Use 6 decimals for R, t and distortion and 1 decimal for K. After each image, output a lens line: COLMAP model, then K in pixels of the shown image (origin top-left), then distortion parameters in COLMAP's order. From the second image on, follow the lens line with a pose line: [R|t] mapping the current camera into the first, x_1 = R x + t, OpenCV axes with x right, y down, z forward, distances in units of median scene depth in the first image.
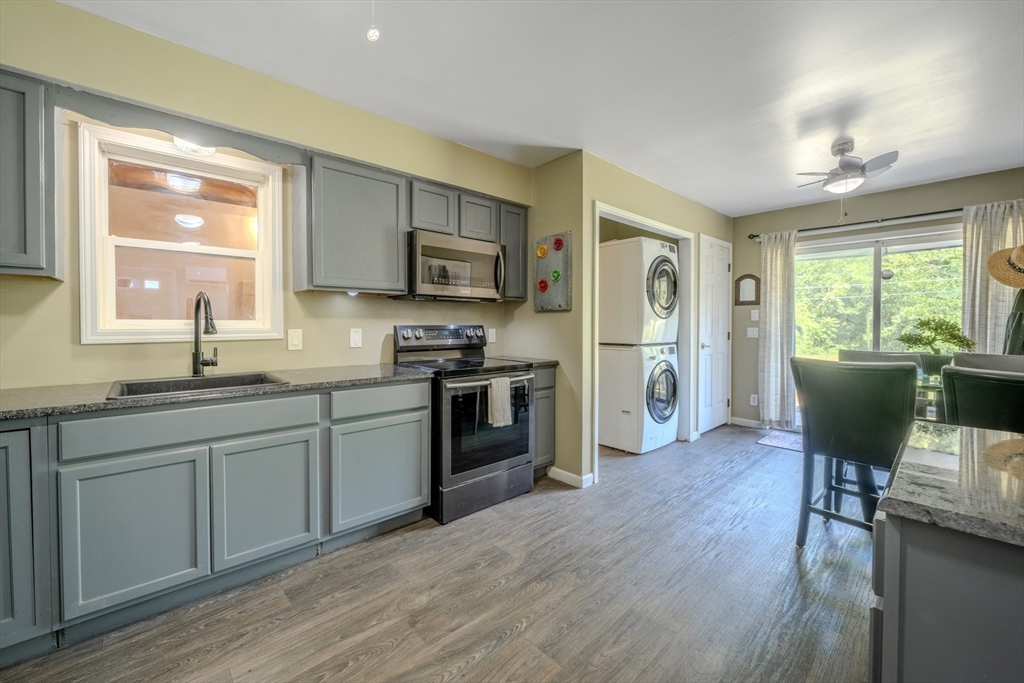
lens RADIAL K [[412.7, 0, 513.5], [0, 412.7, 332.6], [0, 0, 1]] dist [-0.005767, 0.000792]
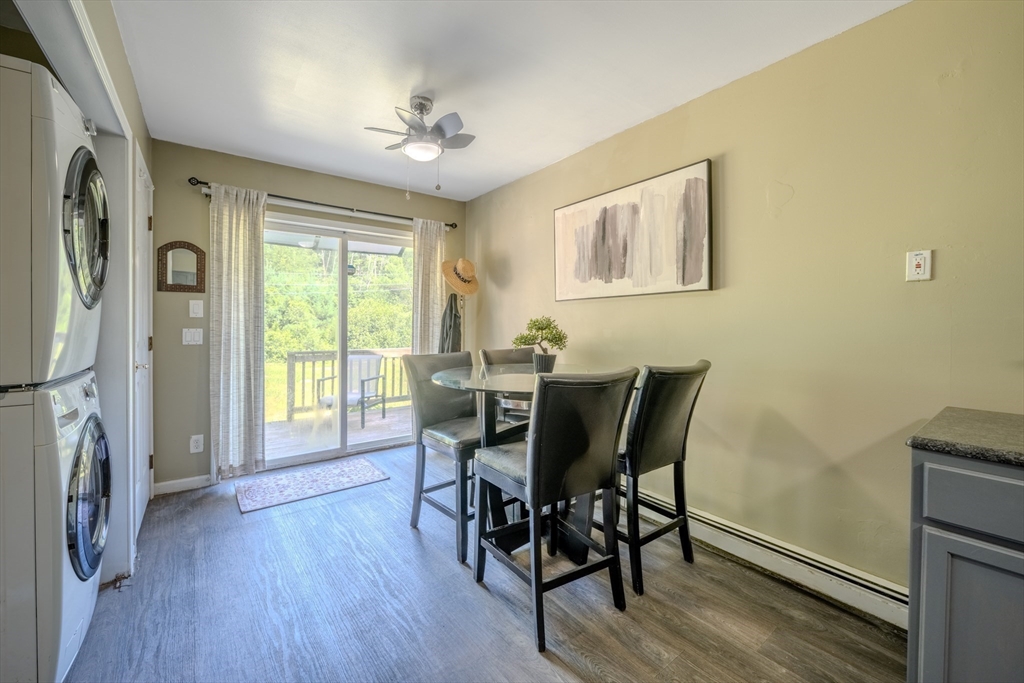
lens RADIAL K [[412.7, 0, 518.7], [0, 412.7, 325.4], [0, 0, 1]] dist [-0.005767, 0.000792]
pose [[0.092519, -0.005388, 0.995696, 0.014057], [0.018846, 0.999816, 0.003659, -0.017587], [-0.995532, 0.018427, 0.092604, 0.801103]]
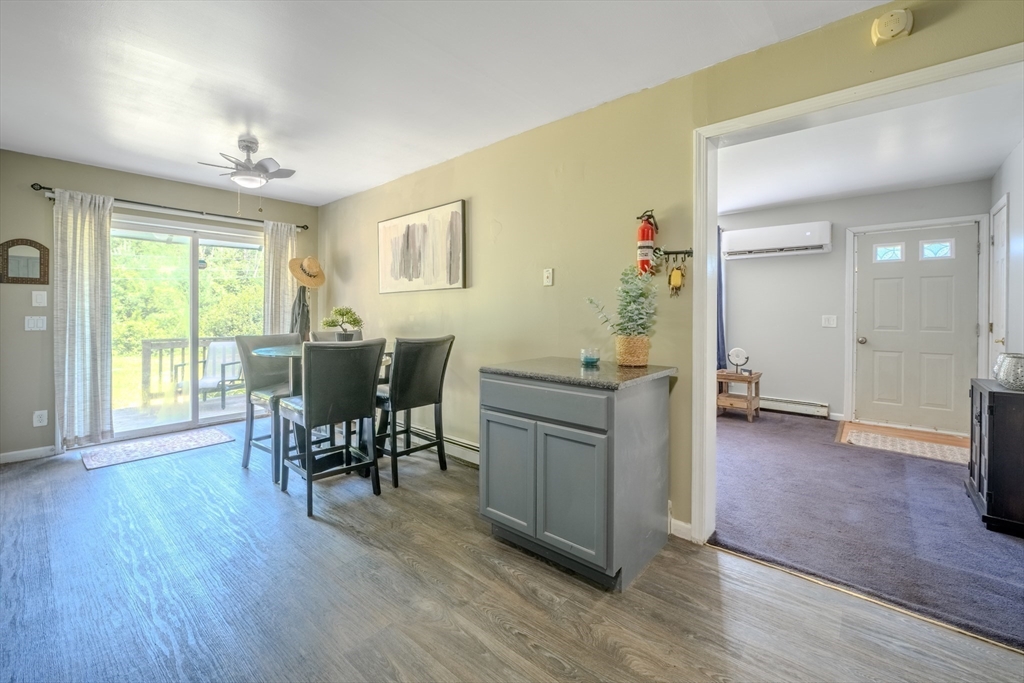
lens RADIAL K [[412.7, 0, 517.3], [0, 412.7, 313.2], [0, 0, 1]] dist [-0.005767, 0.000792]
pose [[-0.118869, -0.005104, 0.992897, -0.368718], [0.020962, 0.999751, 0.007649, -0.010024], [-0.992689, 0.021722, -0.118733, 0.478359]]
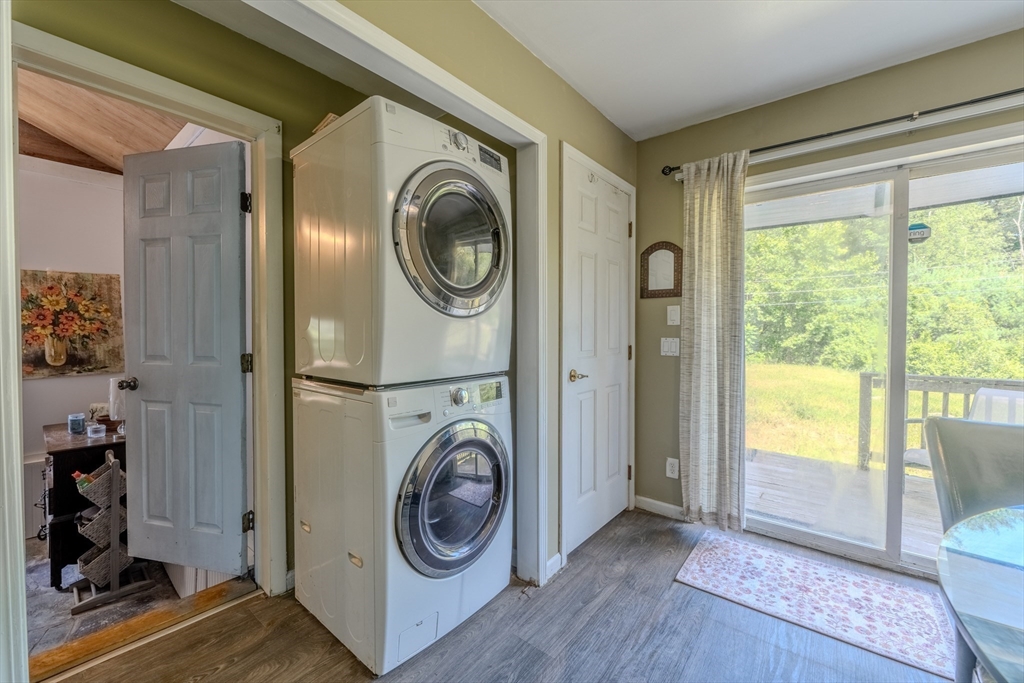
lens RADIAL K [[412.7, 0, 507.6], [0, 412.7, 338.2], [0, 0, 1]] dist [-0.005767, 0.000792]
pose [[0.991237, 0.000124, 0.132094, 0.517524], [0.000208, 0.999997, -0.002497, -0.018239], [-0.132094, 0.002502, 0.991234, 0.851198]]
